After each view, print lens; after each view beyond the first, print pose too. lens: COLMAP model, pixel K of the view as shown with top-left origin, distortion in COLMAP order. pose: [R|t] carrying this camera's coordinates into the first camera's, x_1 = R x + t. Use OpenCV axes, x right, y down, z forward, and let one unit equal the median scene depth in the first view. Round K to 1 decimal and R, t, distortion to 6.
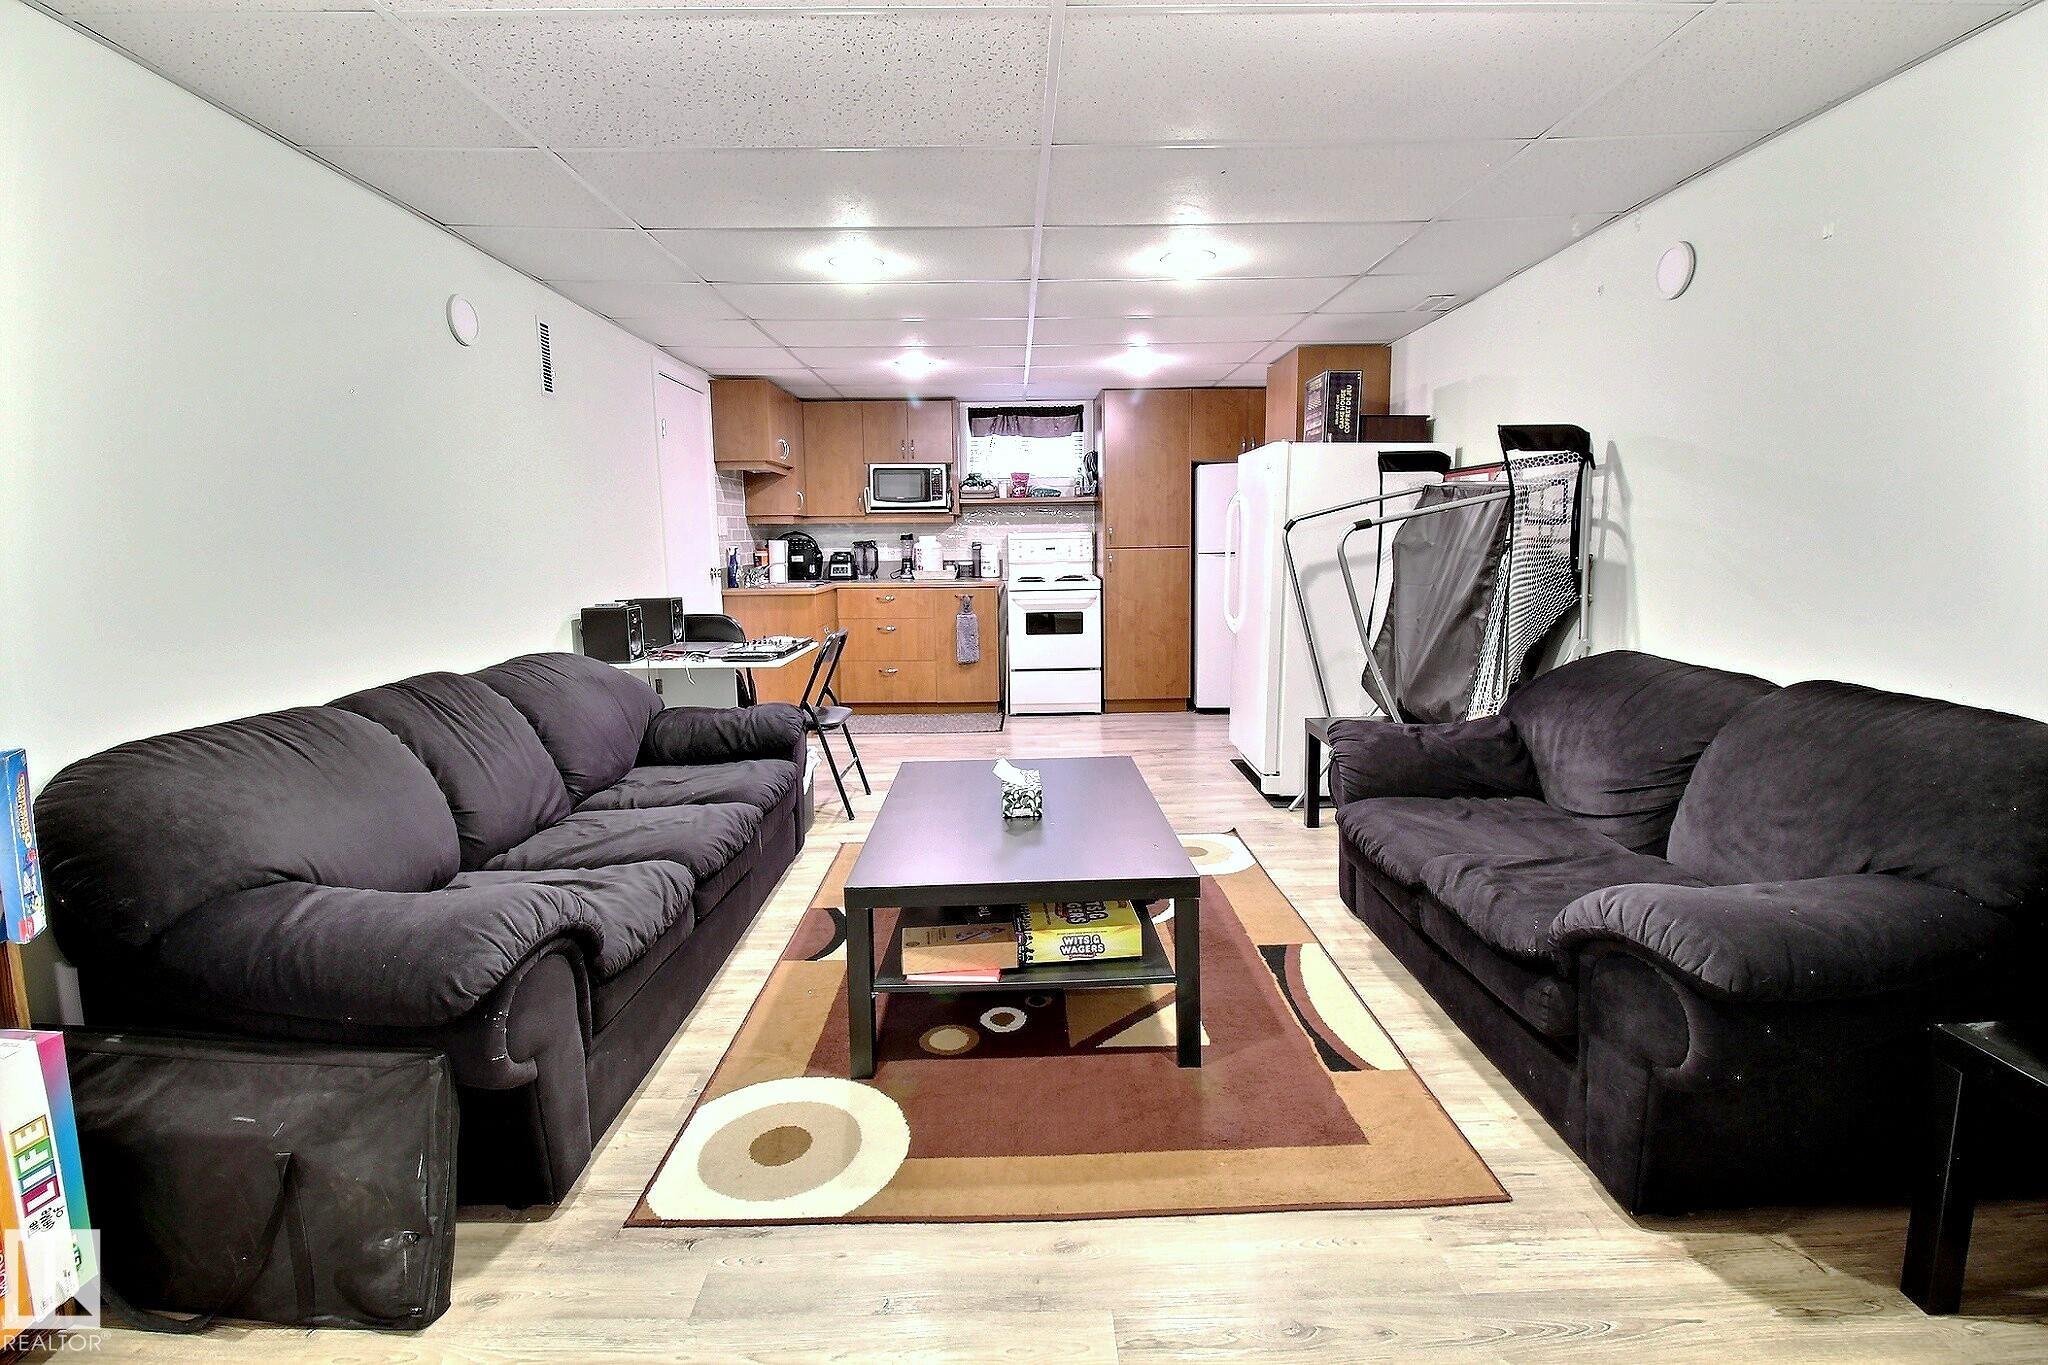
lens RADIAL K [[956.8, 0, 1024.9], [0, 956.8, 674.7], [0, 0, 1]] dist [-0.001236, -0.011152]
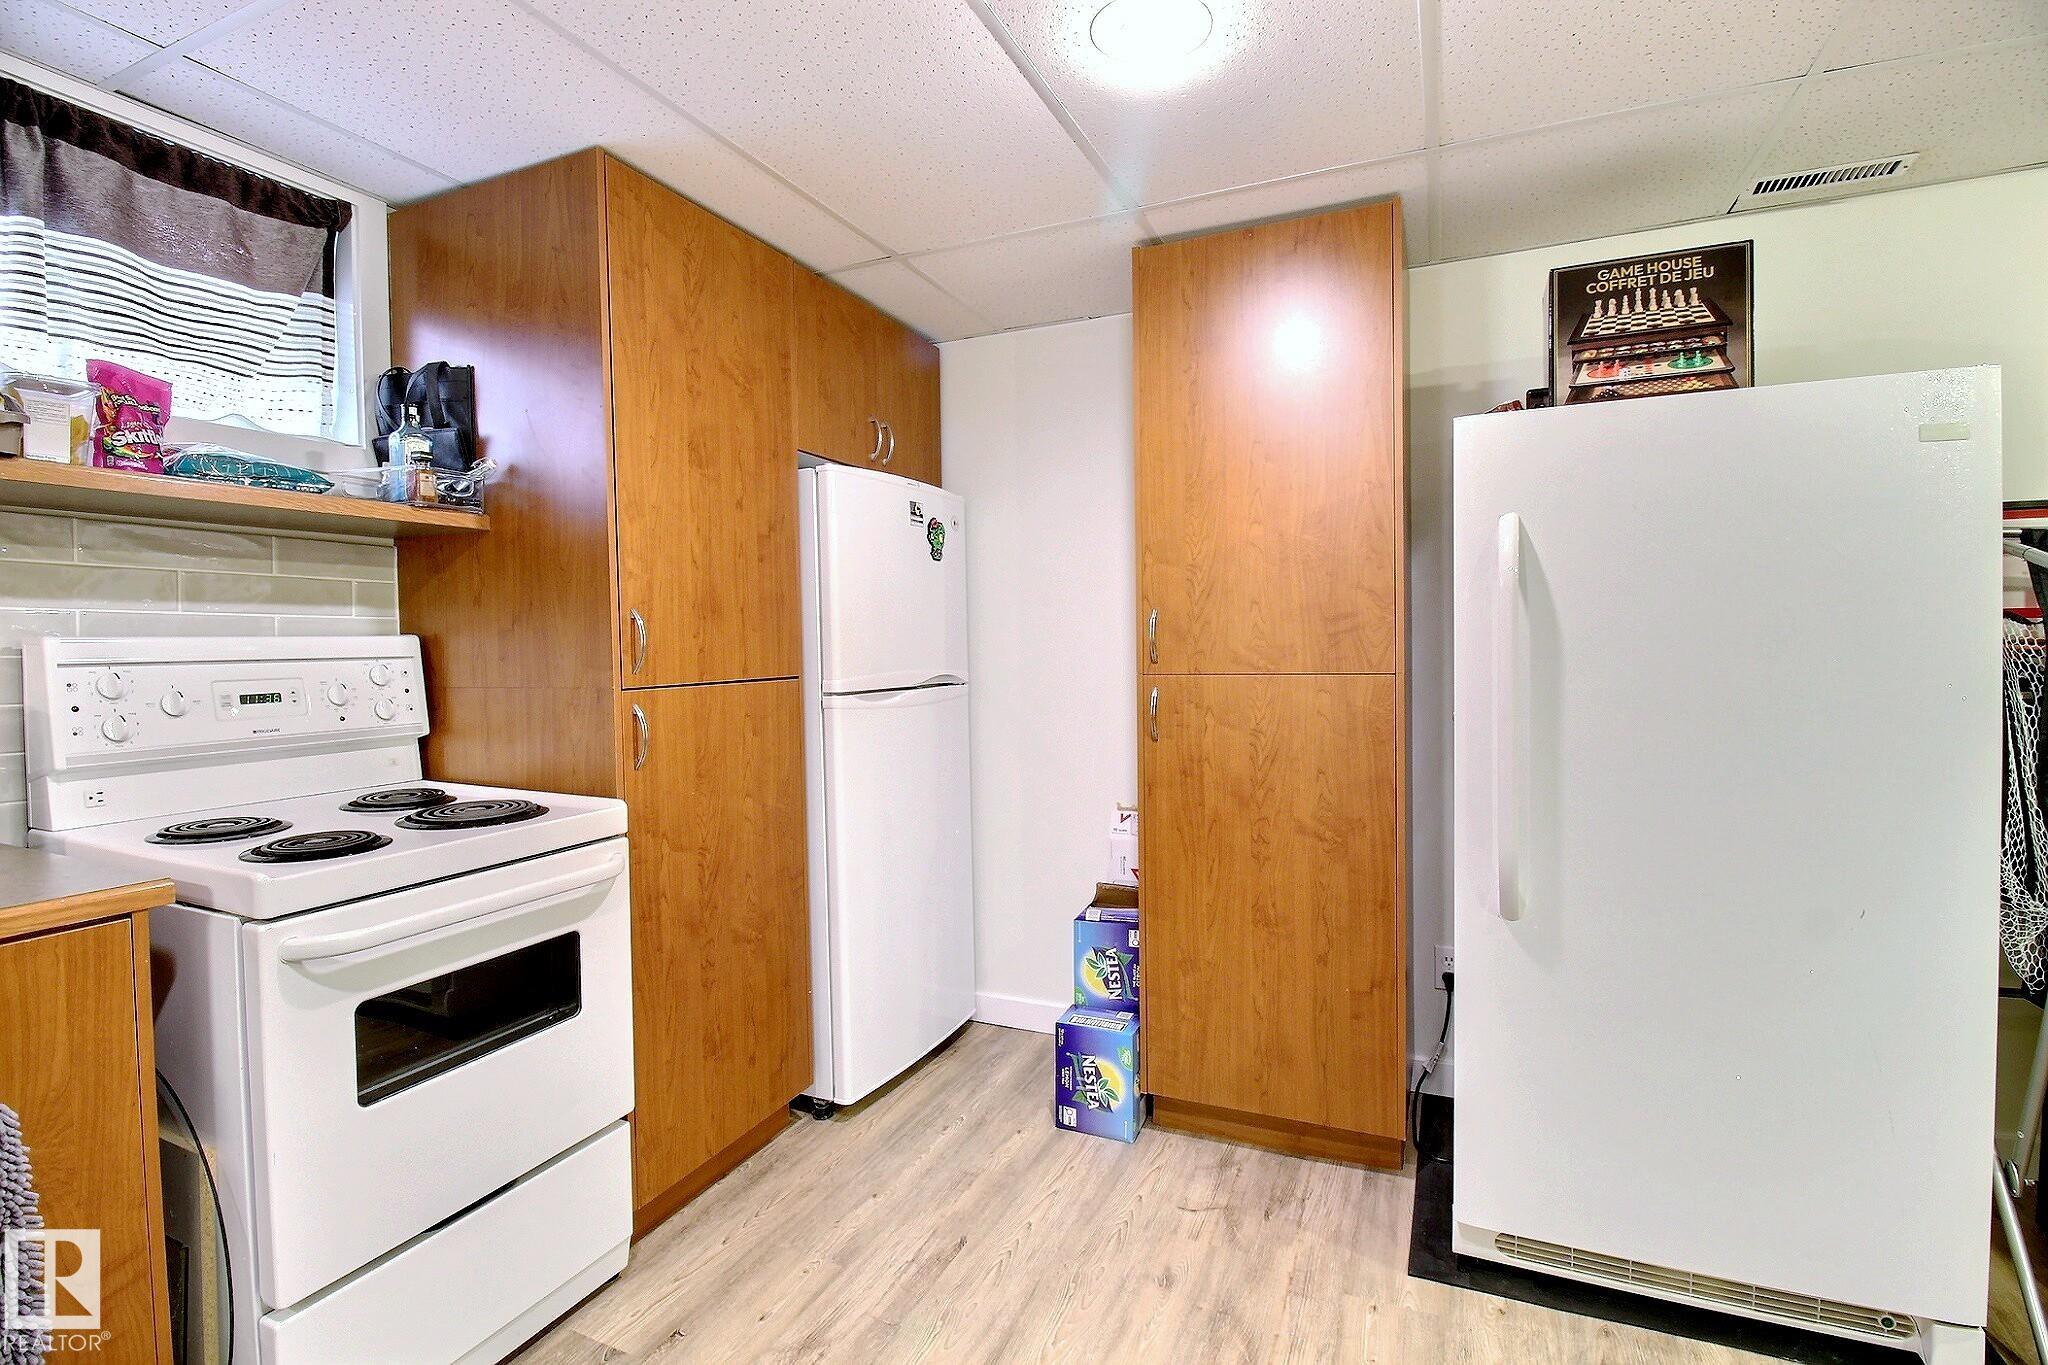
lens RADIAL K [[956.8, 0, 1025.9], [0, 956.8, 668.9], [0, 0, 1]] dist [-0.001236, -0.011152]
pose [[0.423485, -0.013635, 0.905800, -0.123894], [0.134585, 0.989738, -0.048023, -0.106520], [-0.895850, 0.142244, 0.420974, 0.758618]]
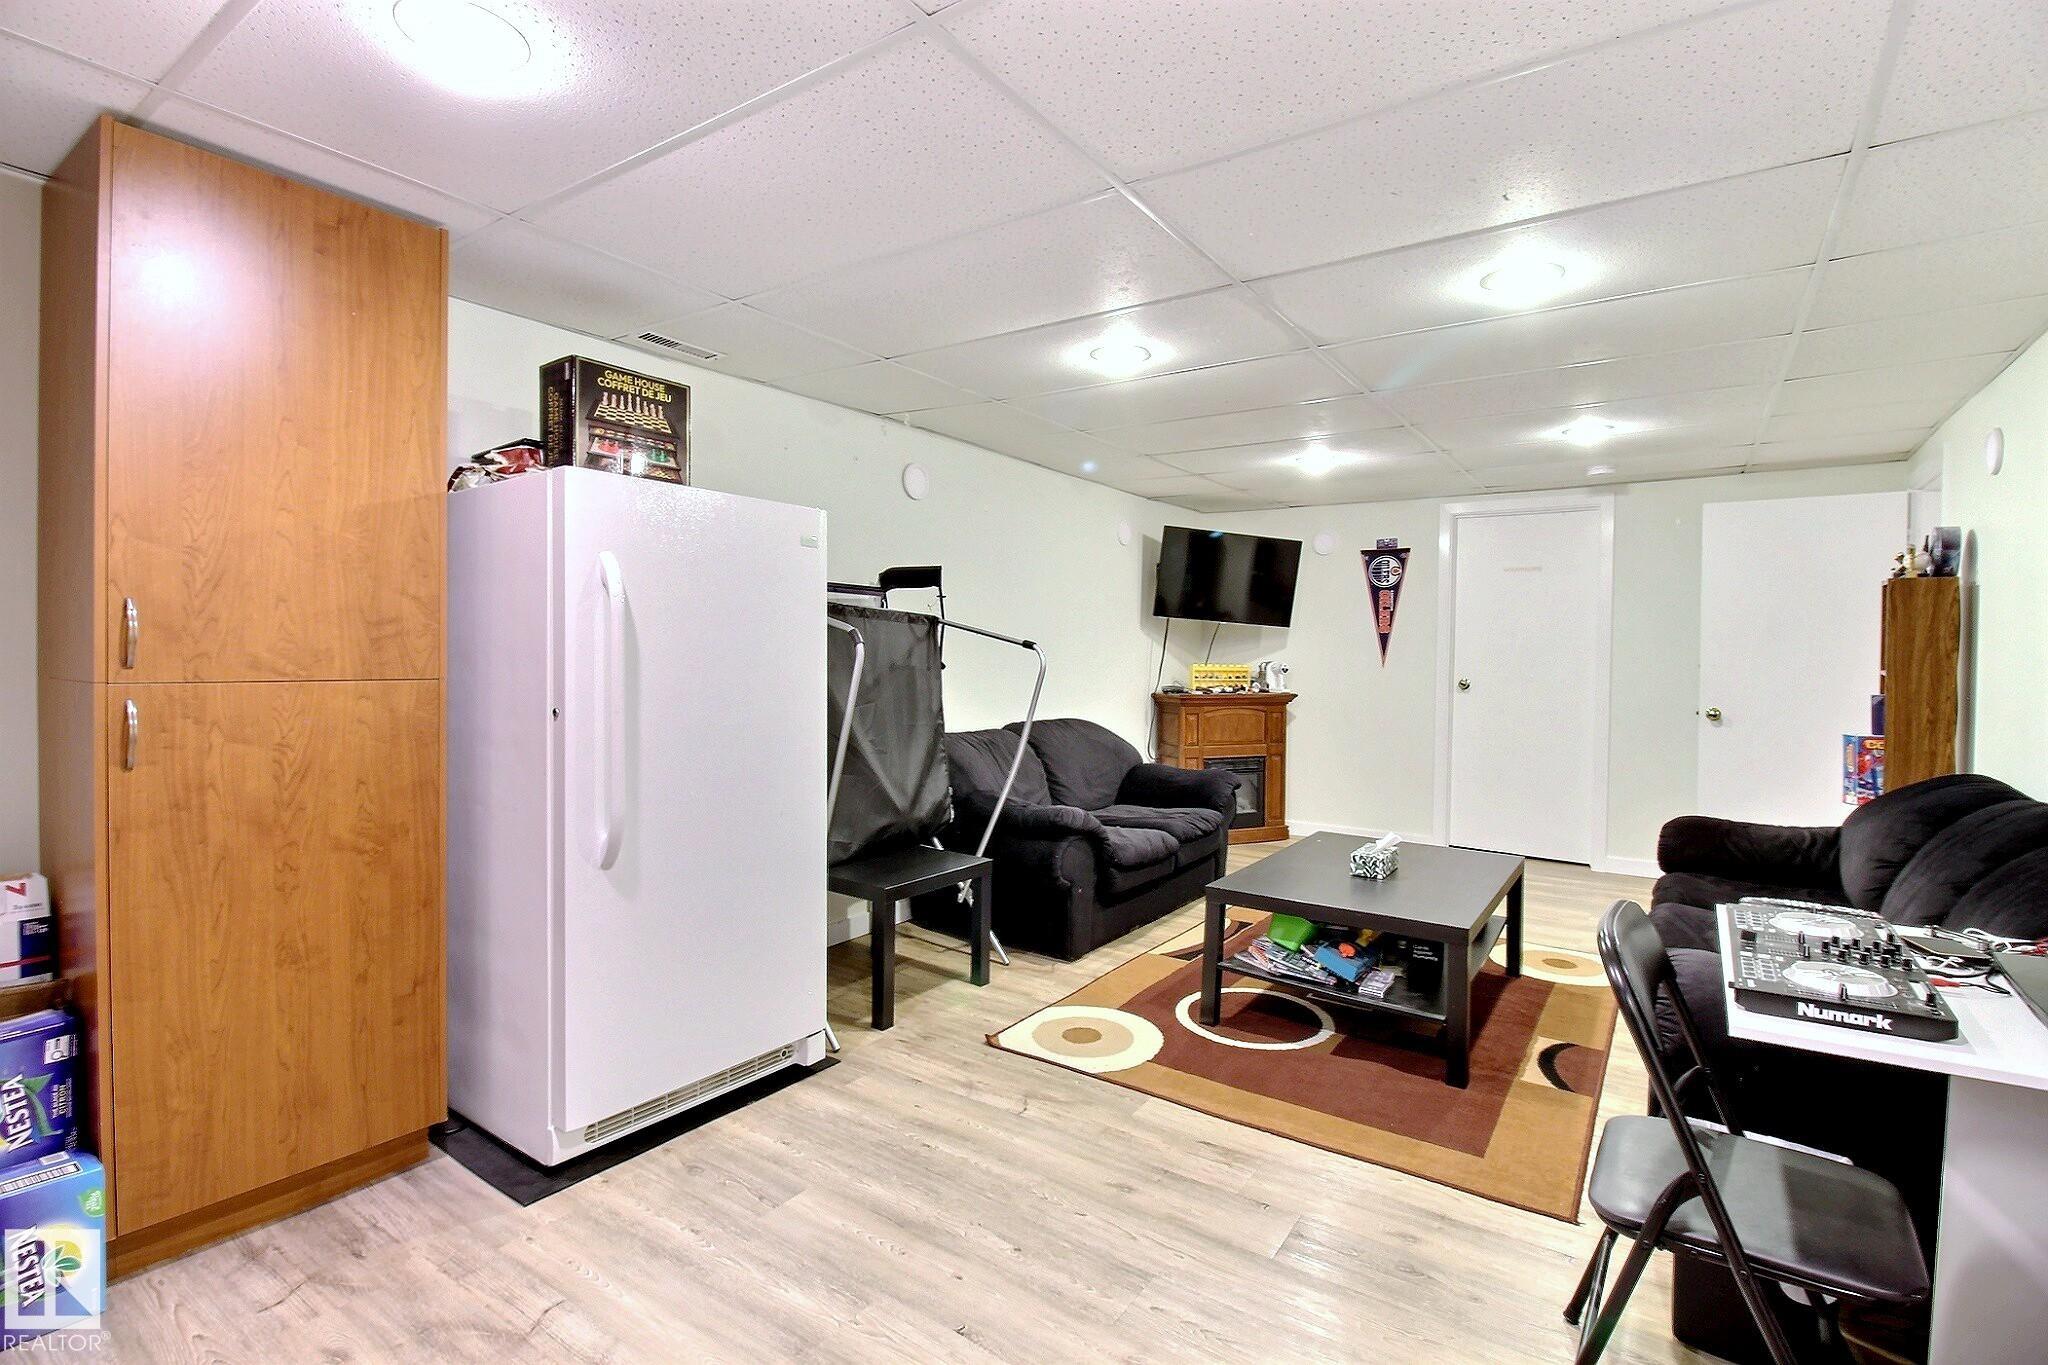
lens RADIAL K [[956.8, 0, 1027.3], [0, 956.8, 673.8], [0, 0, 1]] dist [-0.001236, -0.011152]
pose [[-0.811878, -0.007520, 0.583778, -0.182013], [0.080099, 0.989027, 0.124135, -0.170719], [-0.578306, 0.147543, -0.802367, 1.222826]]
